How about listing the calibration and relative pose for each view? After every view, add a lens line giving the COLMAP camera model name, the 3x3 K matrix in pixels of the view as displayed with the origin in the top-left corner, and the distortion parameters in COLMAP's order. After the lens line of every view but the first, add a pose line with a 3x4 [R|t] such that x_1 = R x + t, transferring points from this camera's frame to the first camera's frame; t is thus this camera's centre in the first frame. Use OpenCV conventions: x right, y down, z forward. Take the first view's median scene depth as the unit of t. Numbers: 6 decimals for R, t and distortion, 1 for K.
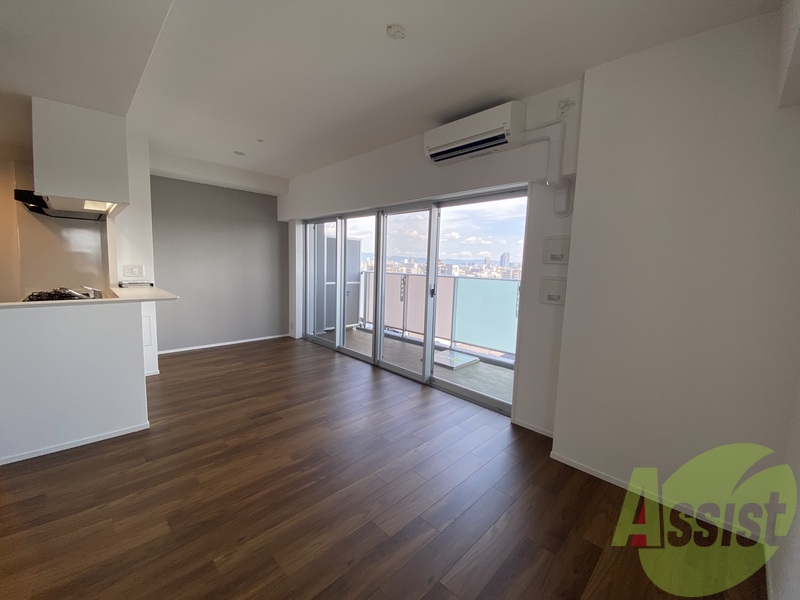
lens RADIAL K [[327.9, 0, 398.1], [0, 327.9, 301.5], [0, 0, 1]] dist [0.008355, -0.006383]
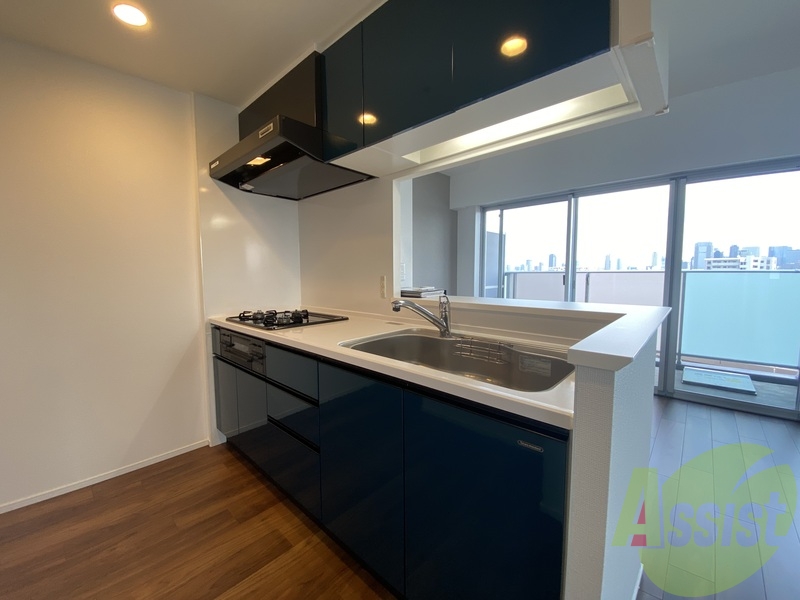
lens RADIAL K [[327.9, 0, 400.9], [0, 327.9, 296.7], [0, 0, 1]] dist [0.008355, -0.006383]
pose [[0.997984, -0.041596, 0.047932, -0.732380], [0.043850, 0.997933, -0.046976, -0.007849], [-0.045879, 0.048983, 0.997745, 0.331530]]
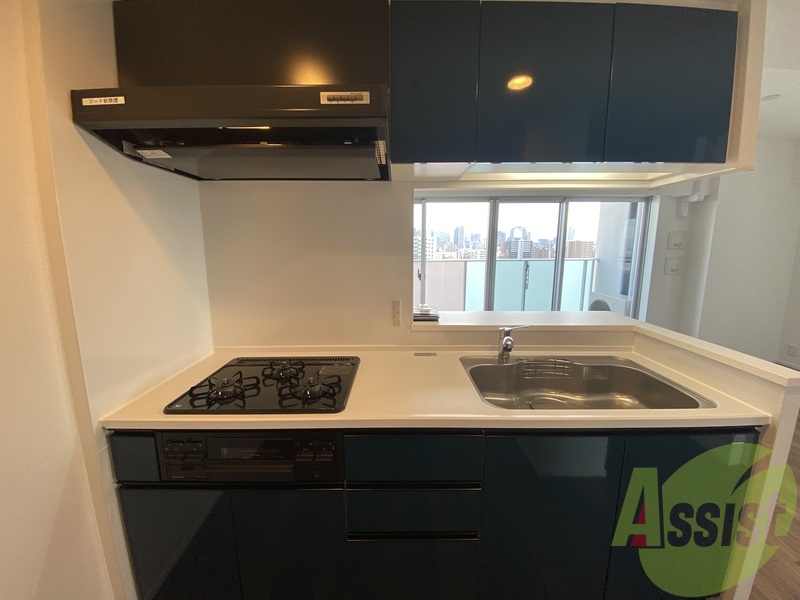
lens RADIAL K [[327.9, 0, 398.9], [0, 327.9, 300.0], [0, 0, 1]] dist [0.008355, -0.006383]
pose [[0.696955, -0.150221, 0.701204, -1.056833], [0.109698, 0.988638, 0.102766, -0.118894], [-0.708675, 0.005297, 0.705515, 0.548904]]
